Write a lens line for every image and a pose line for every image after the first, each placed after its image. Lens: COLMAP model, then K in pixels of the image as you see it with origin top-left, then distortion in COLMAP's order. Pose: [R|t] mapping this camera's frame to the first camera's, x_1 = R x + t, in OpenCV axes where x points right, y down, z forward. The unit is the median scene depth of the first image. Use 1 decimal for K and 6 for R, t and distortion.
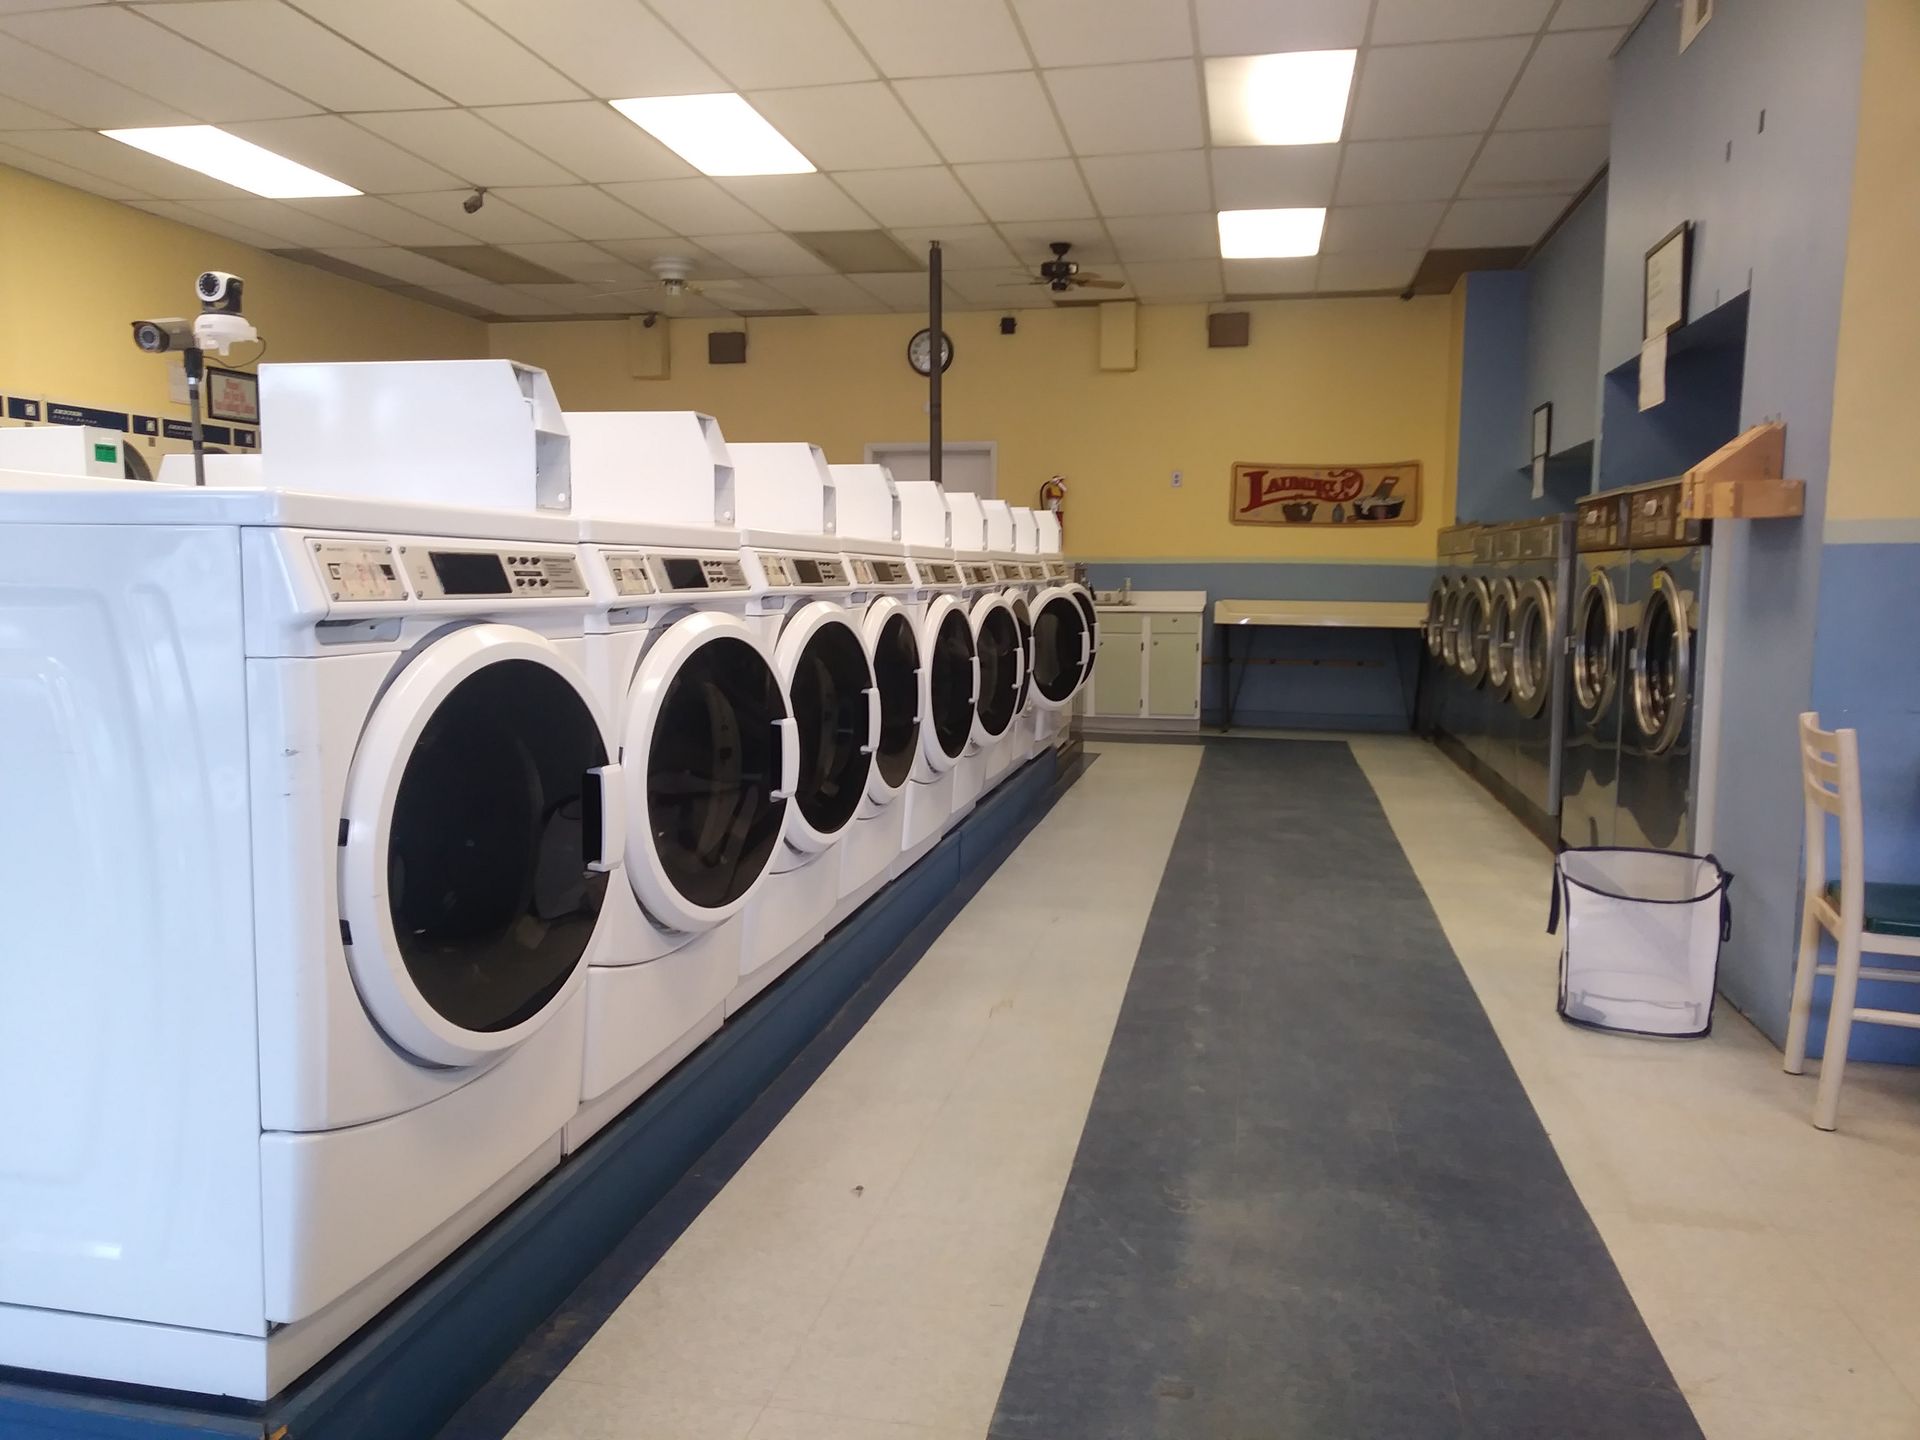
lens RADIAL K [[1488.4, 0, 942.3], [0, 1488.4, 734.0], [0, 0, 1]] dist [0.069625, -0.107955]
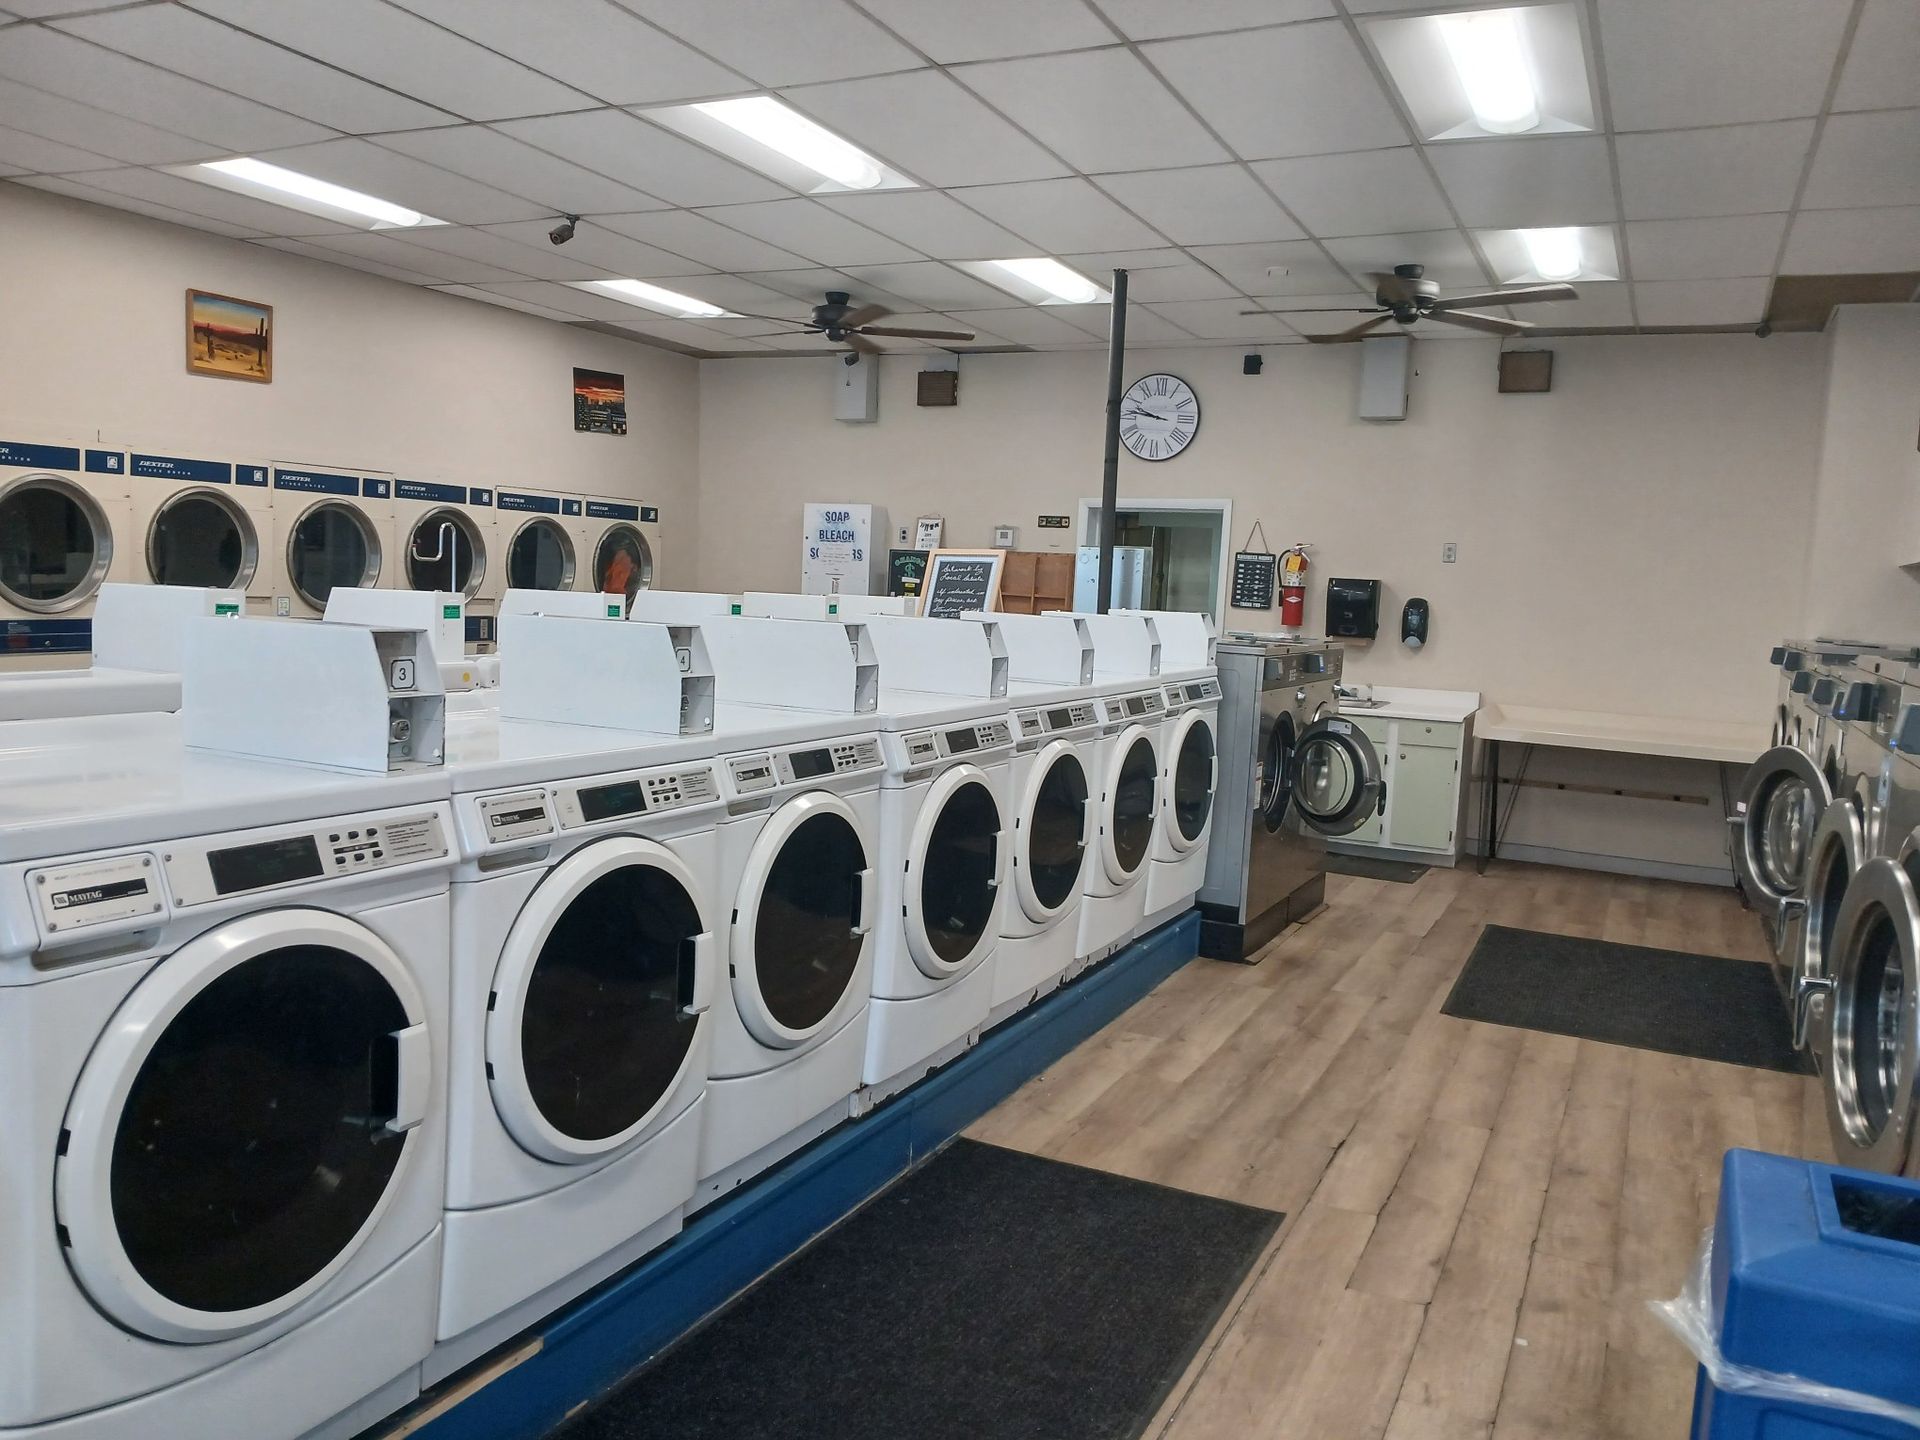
lens RADIAL K [[1488.4, 0, 970.9], [0, 1488.4, 730.8], [0, 0, 1]] dist [0.069625, -0.107955]
pose [[0.973918, 0.058392, -0.219256, 0.091277], [-0.061008, 0.998124, -0.005173, -0.055881], [0.218542, 0.018415, 0.975654, 0.152828]]
